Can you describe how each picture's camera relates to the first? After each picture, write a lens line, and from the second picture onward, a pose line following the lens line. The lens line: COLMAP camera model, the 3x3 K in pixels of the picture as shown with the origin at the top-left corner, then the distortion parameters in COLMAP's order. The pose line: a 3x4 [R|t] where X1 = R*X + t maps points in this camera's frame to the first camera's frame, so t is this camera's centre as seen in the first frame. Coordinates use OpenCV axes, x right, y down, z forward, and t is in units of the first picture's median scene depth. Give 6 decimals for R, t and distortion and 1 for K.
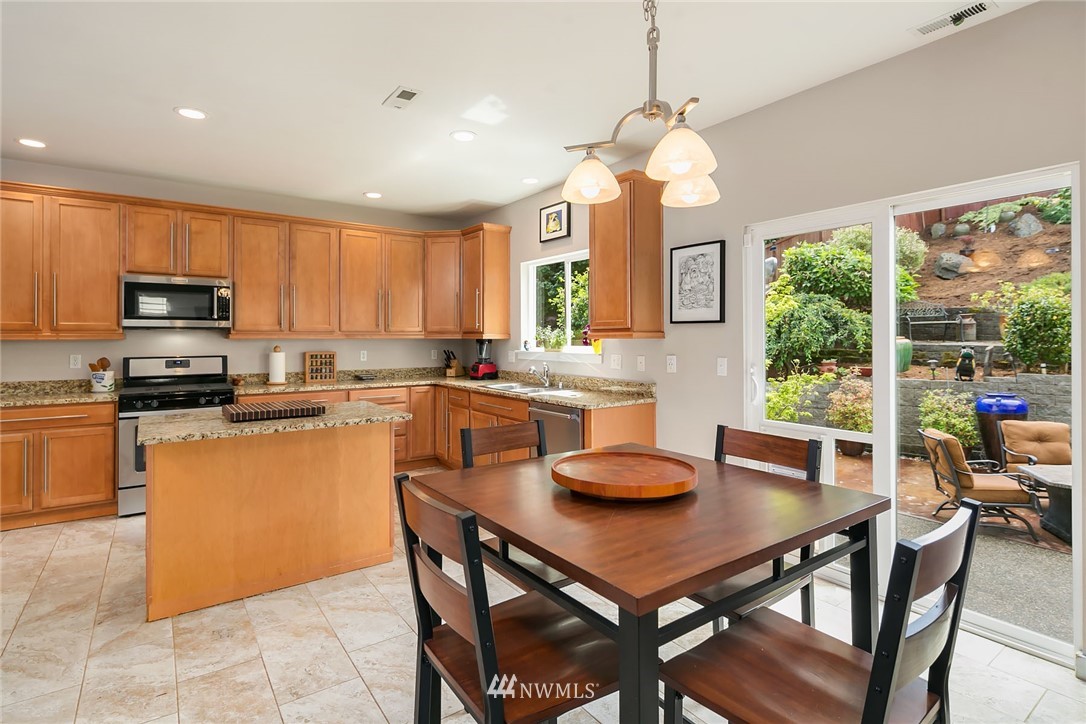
lens RADIAL K [[535.6, 0, 543.7], [0, 535.6, 354.6], [0, 0, 1]] dist [0.001790, 0.000086]
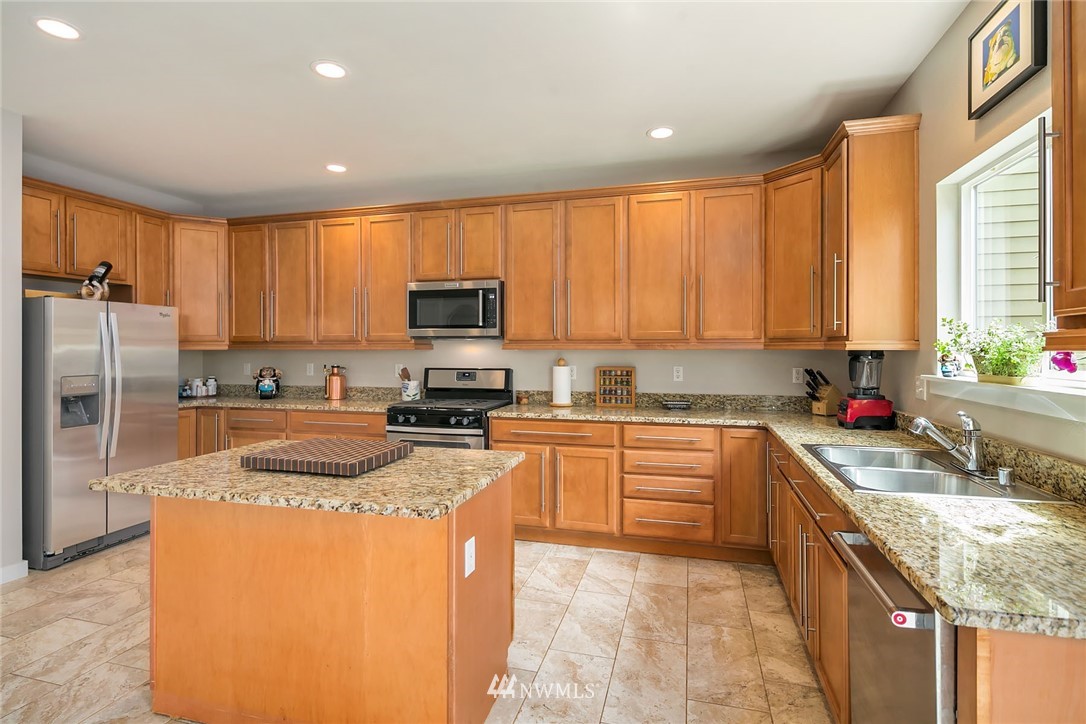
lens RADIAL K [[535.6, 0, 543.7], [0, 535.6, 354.6], [0, 0, 1]] dist [0.001790, 0.000086]
pose [[0.622883, 0.009343, -0.782259, 0.116612], [-0.024676, 0.999666, -0.007709, -0.015262], [0.781926, 0.024105, 0.622905, 0.495995]]
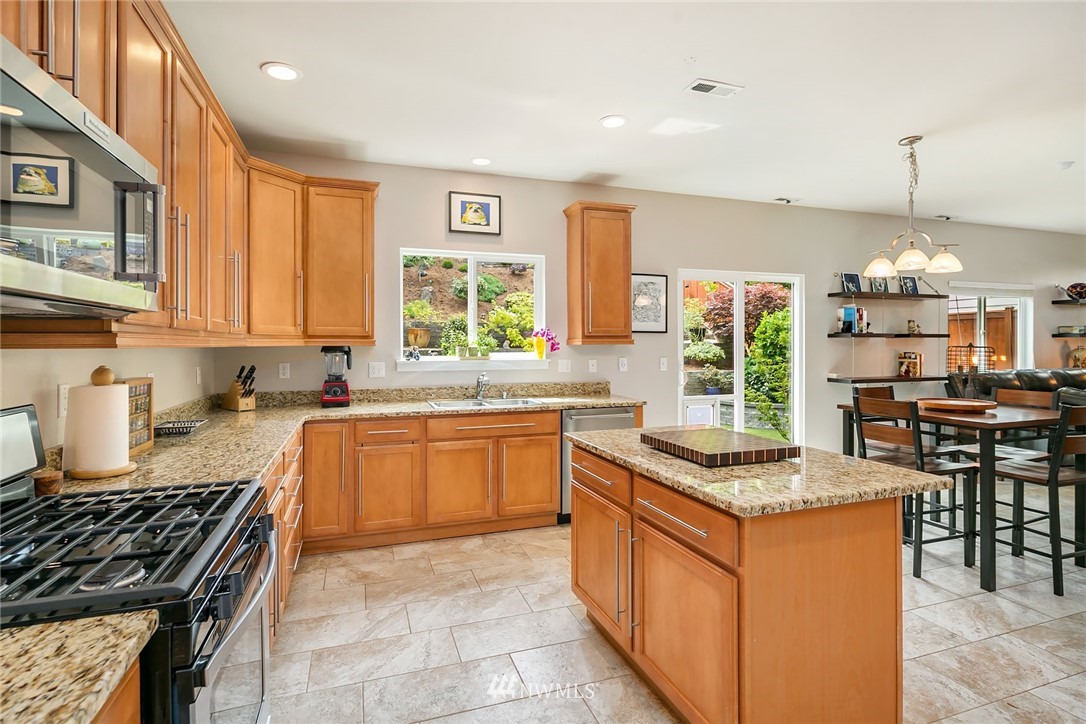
lens RADIAL K [[520.3, 0, 540.8], [0, 520.3, 345.7], [0, 0, 1]] dist [0.003143, 0.000295]
pose [[0.295788, 0.001430, 0.955253, -0.757387], [0.033261, 0.999377, -0.011796, -0.014421], [-0.954674, 0.035262, 0.295556, 0.637351]]
